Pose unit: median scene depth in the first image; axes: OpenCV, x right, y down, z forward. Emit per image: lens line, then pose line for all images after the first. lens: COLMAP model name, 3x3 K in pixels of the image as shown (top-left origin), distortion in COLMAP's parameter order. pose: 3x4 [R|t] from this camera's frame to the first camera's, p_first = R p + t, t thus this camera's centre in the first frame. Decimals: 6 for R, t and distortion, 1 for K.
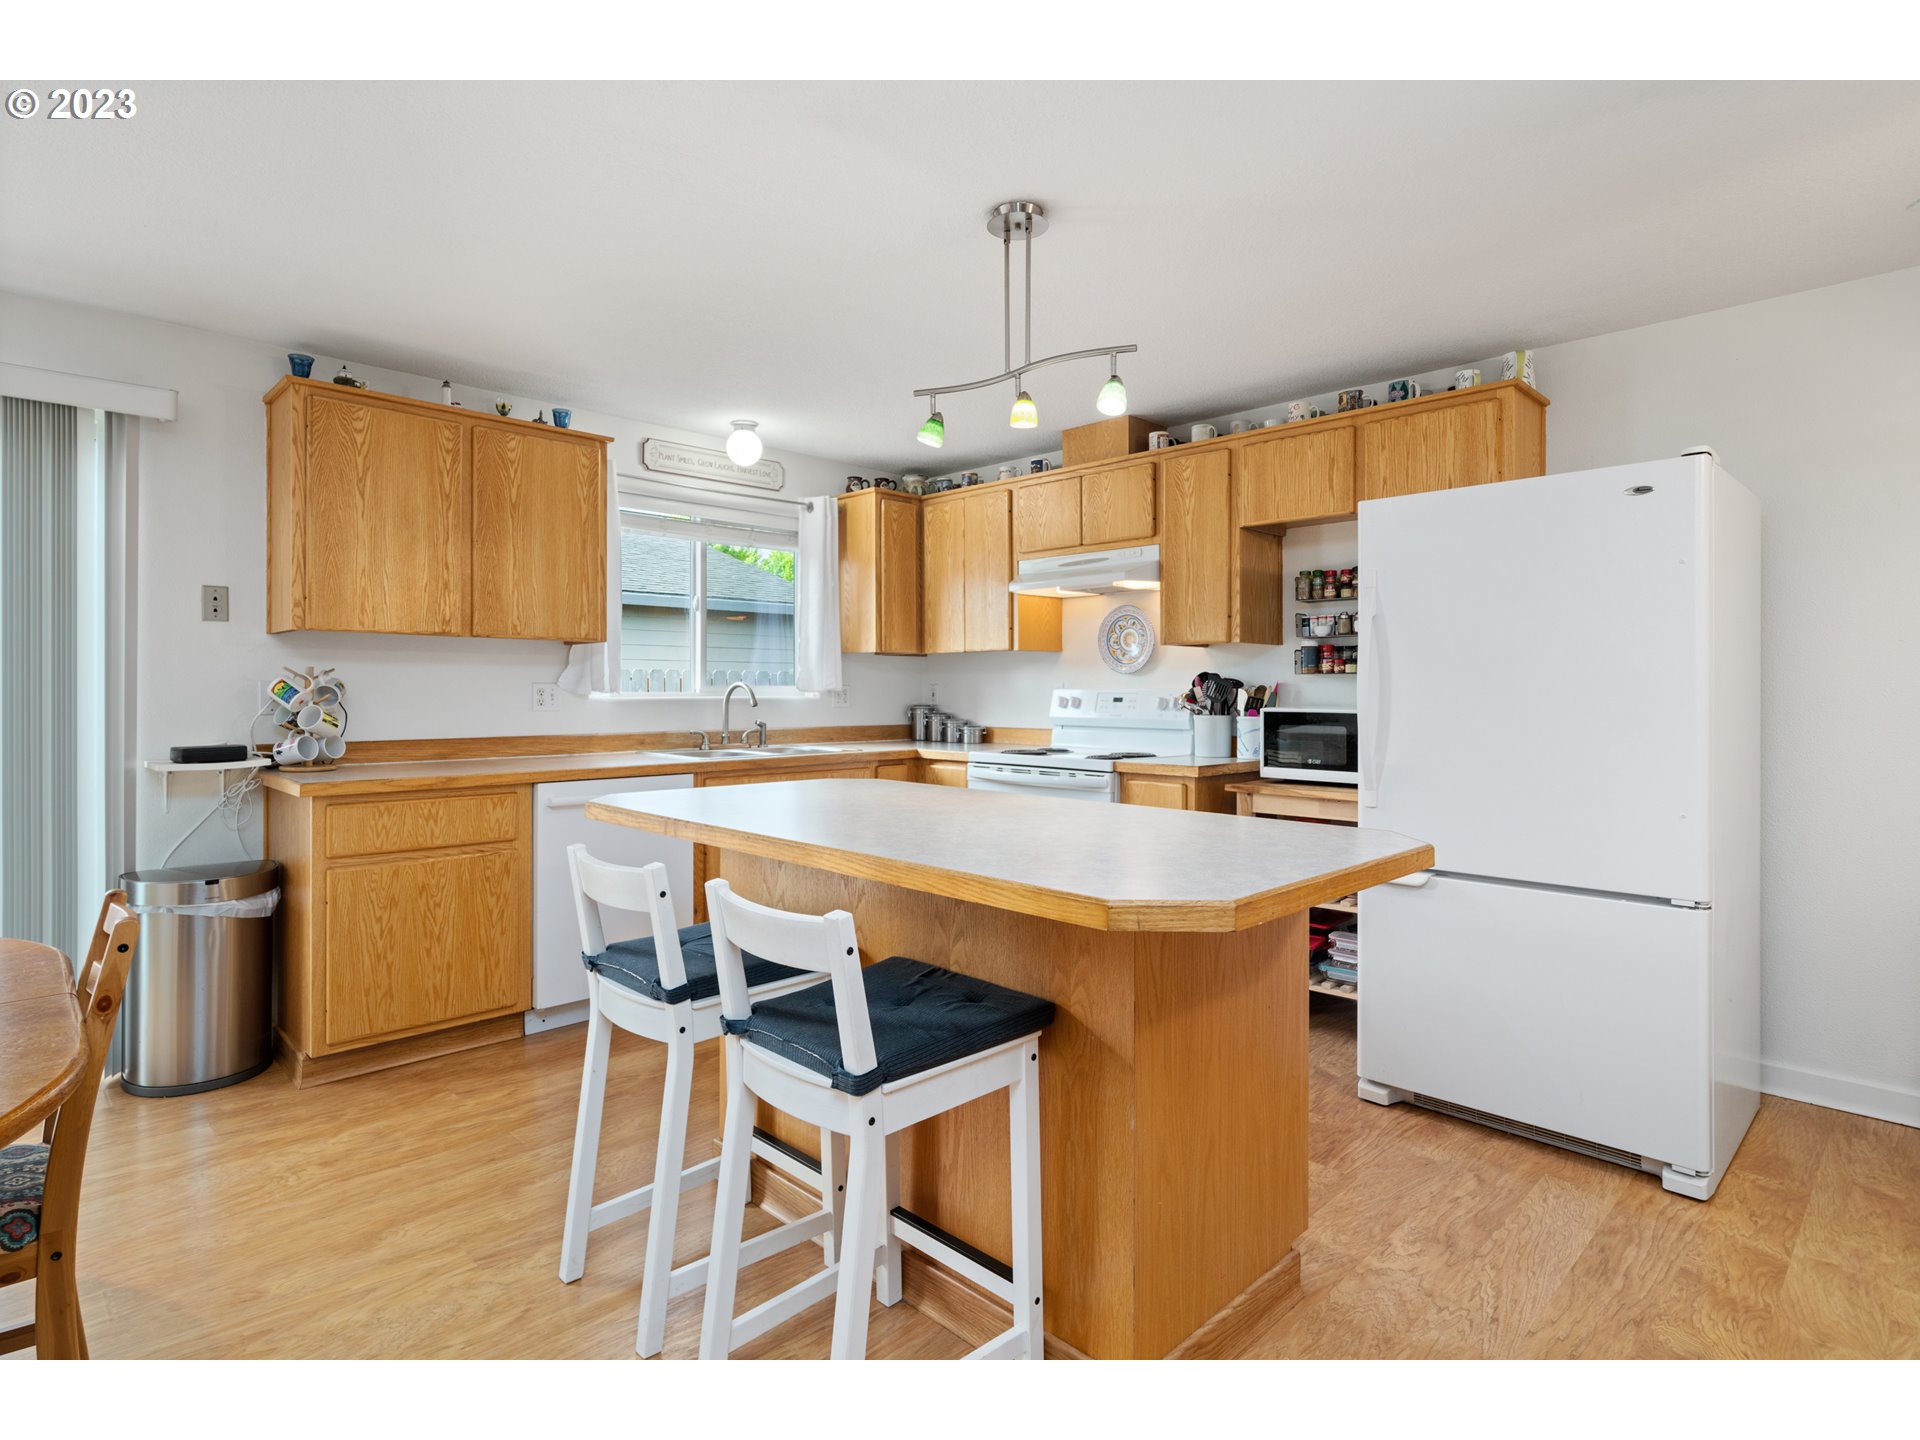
lens RADIAL K [[996.5, 0, 951.1], [0, 996.5, 694.2], [0, 0, 1]] dist [-0.002290, 0.001761]
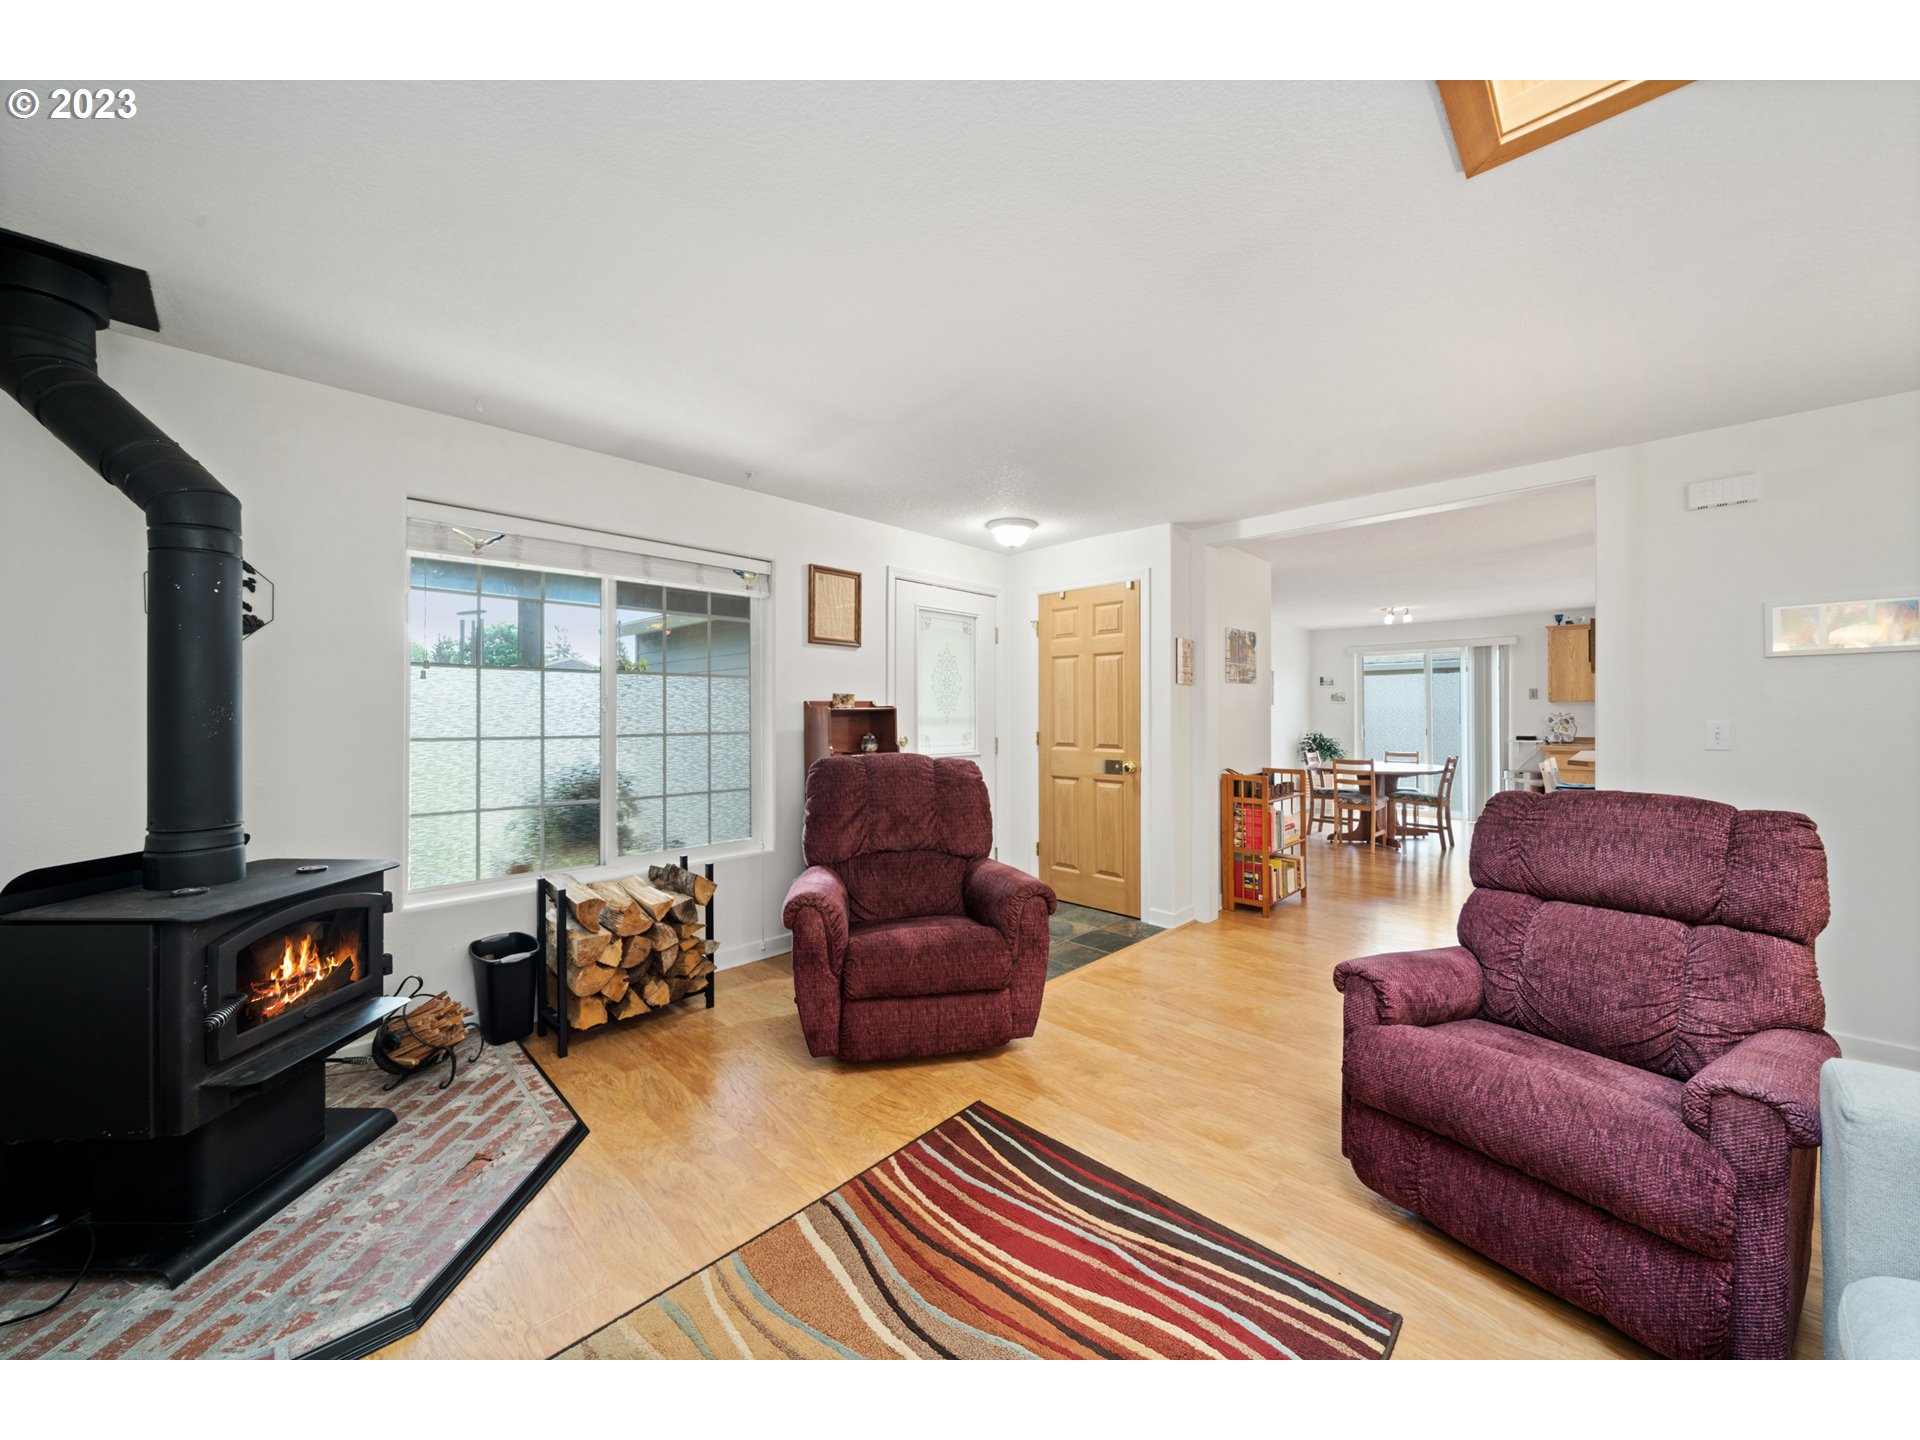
lens RADIAL K [[692.8, 0, 943.7], [0, 692.8, 720.0], [0, 0, 1]] dist [-0.010239, -0.000192]
pose [[-0.002246, 0.006536, -0.999976, 1.433099], [-0.004115, 0.999970, 0.006545, -0.009782], [0.999989, 0.004130, -0.002219, -0.887216]]
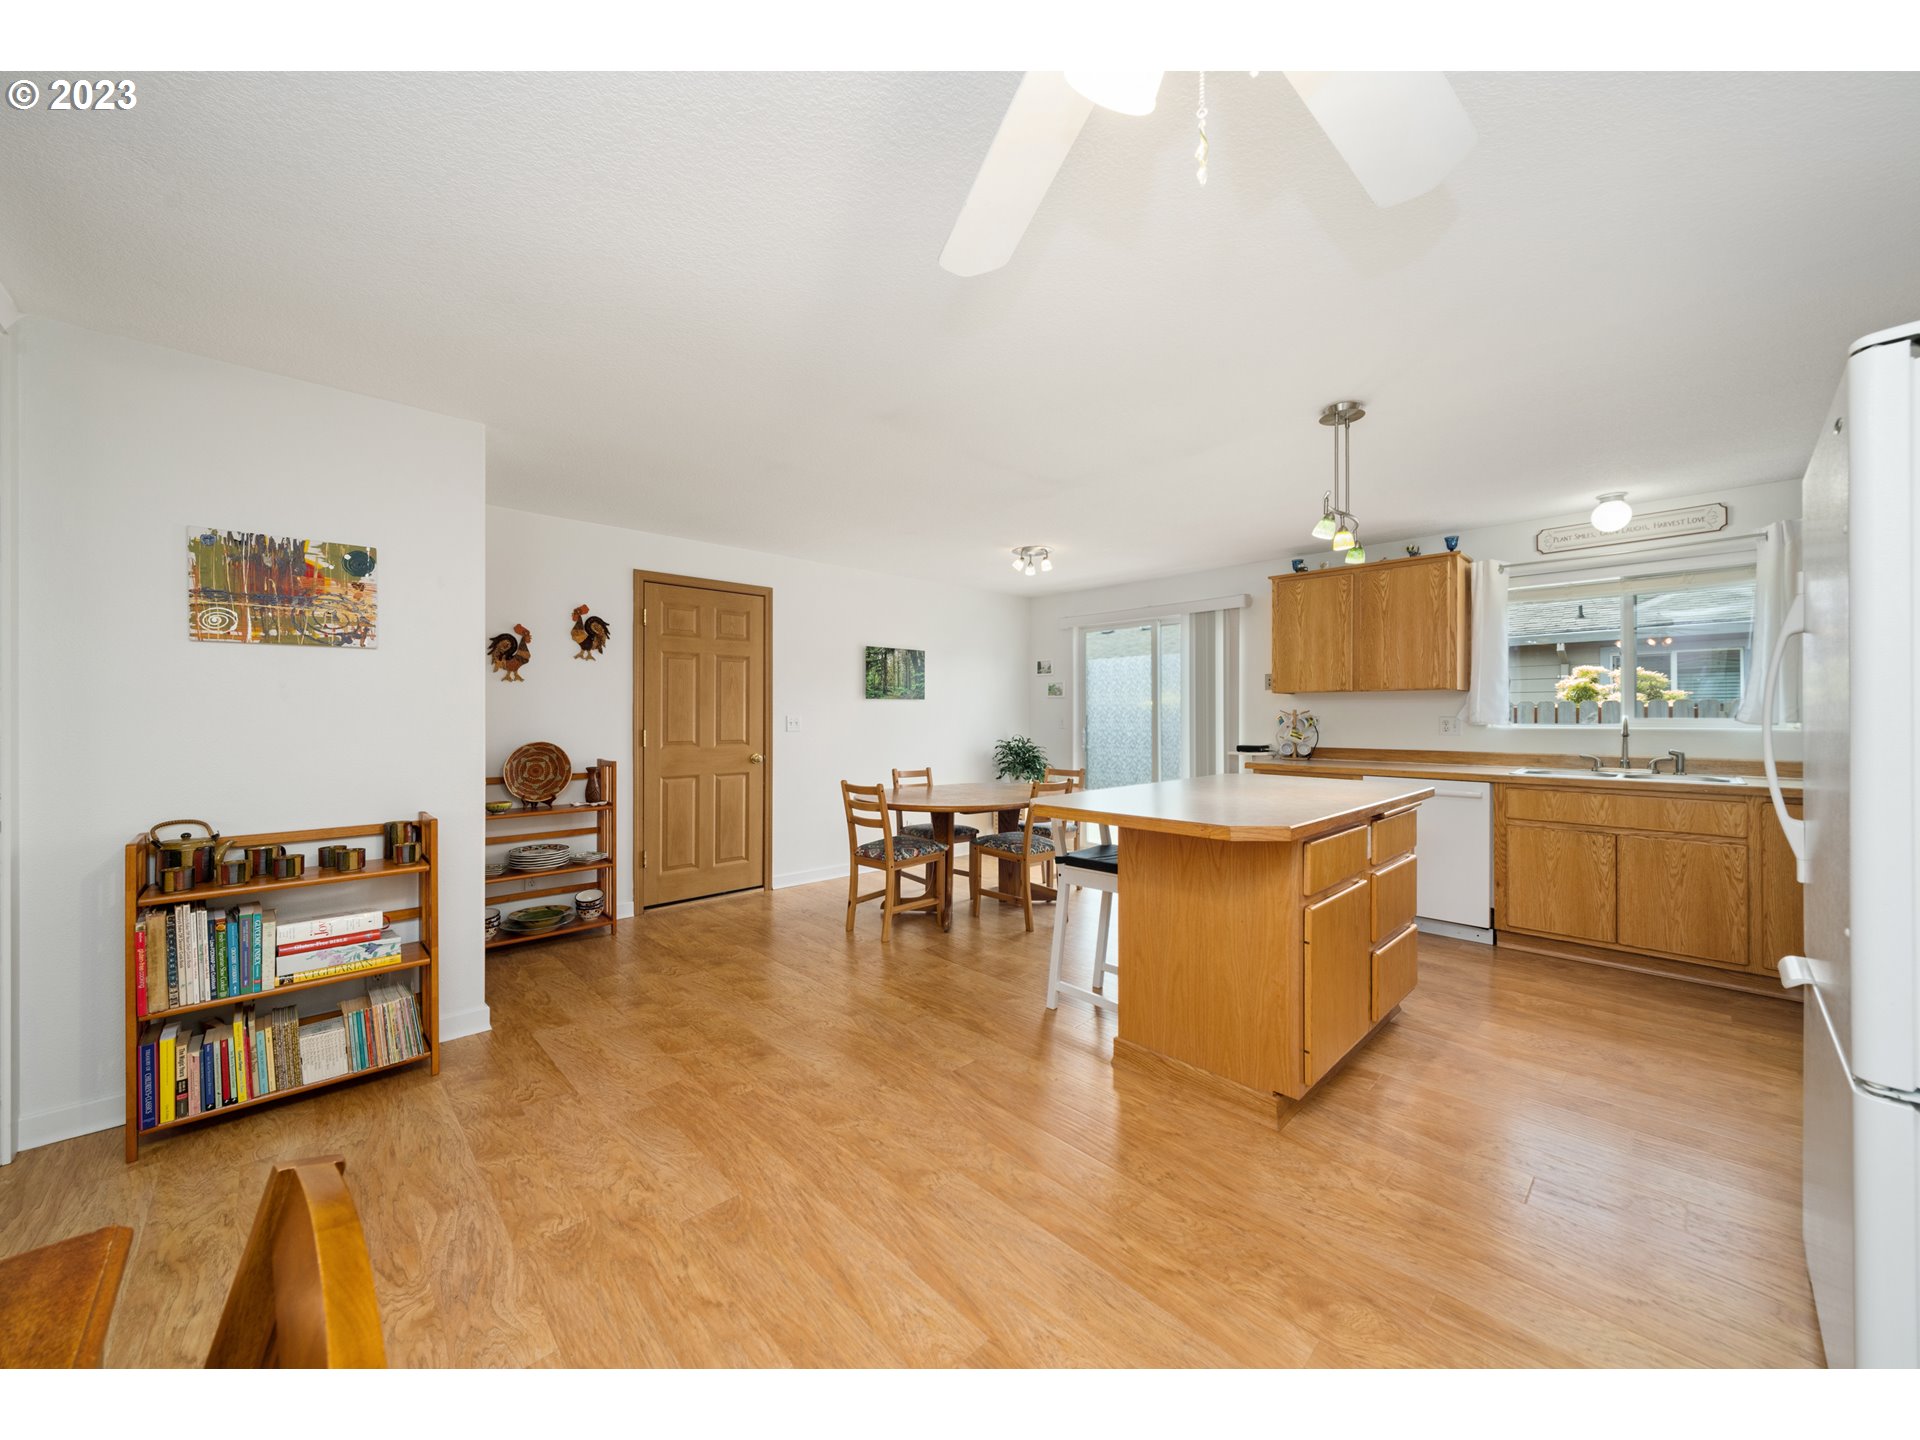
lens RADIAL K [[710.8, 0, 948.5], [0, 710.8, 714.3], [0, 0, 1]] dist [-0.000071, -0.000223]
pose [[-0.020827, -0.004284, -0.999774, 0.779900], [-0.004023, 0.999983, -0.004201, -0.007994], [0.999775, 0.003935, -0.020844, 0.286817]]
